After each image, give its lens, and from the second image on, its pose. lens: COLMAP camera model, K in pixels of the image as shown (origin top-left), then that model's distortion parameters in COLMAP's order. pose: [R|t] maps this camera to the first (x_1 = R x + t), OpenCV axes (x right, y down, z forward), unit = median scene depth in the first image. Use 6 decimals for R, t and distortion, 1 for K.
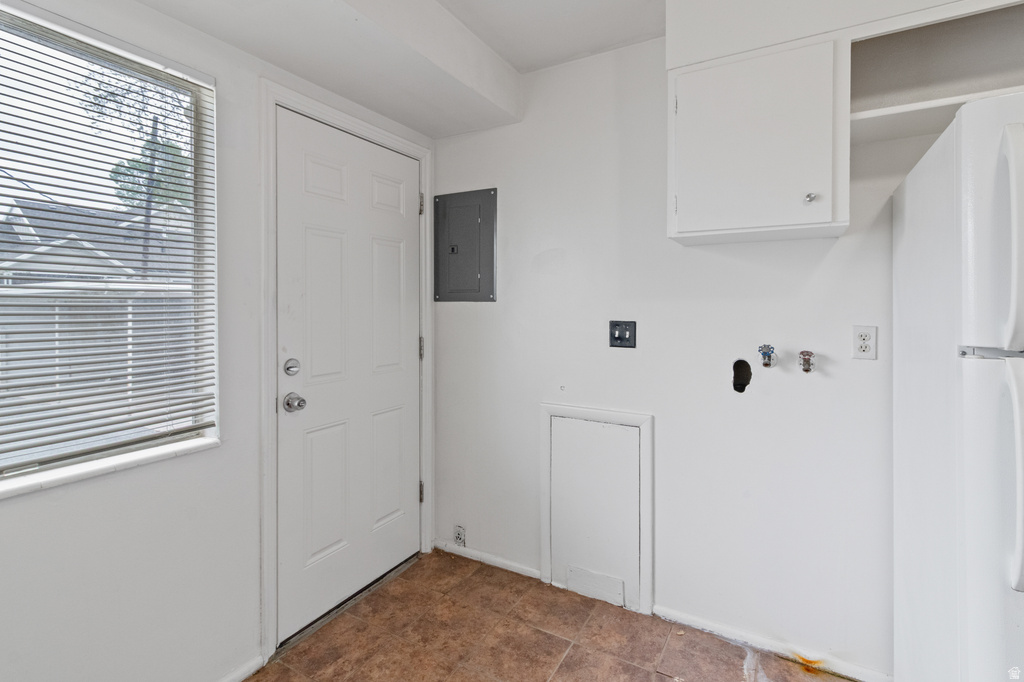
lens RADIAL K [[476.5, 0, 511.6], [0, 476.5, 305.5], [0, 0, 1]] dist [-0.002579, -0.000066]
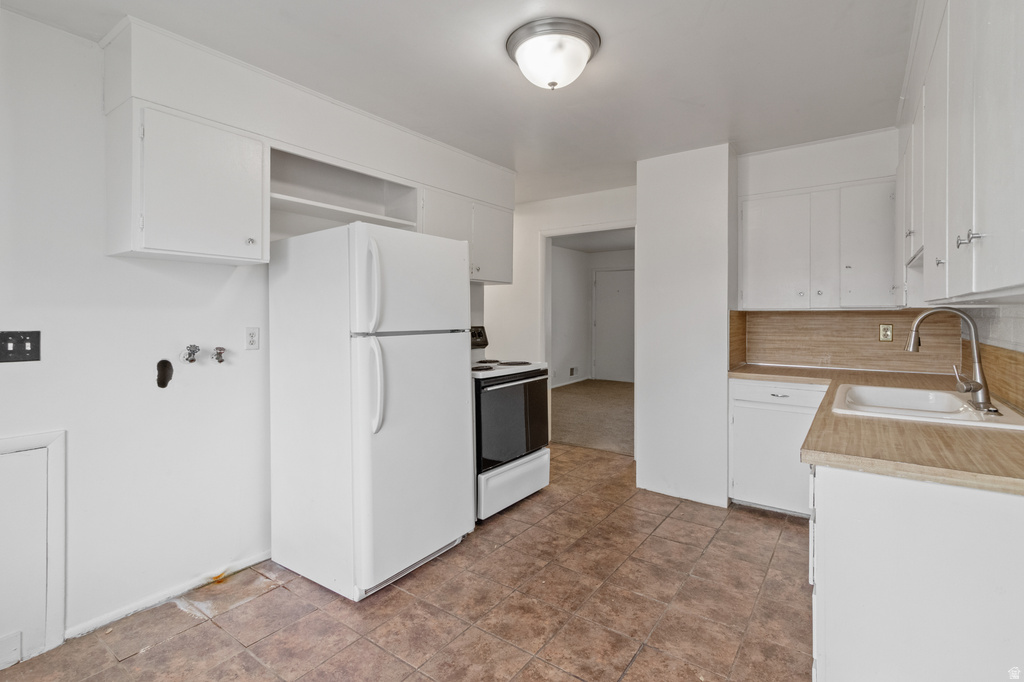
lens RADIAL K [[484.0, 0, 511.6], [0, 484.0, 317.6], [0, 0, 1]] dist [-0.000981, -0.000084]
pose [[0.102635, -0.004247, 0.994710, -0.654502], [-0.003300, 0.999984, 0.004610, 0.002160], [-0.994714, -0.003756, 0.102619, 0.030424]]
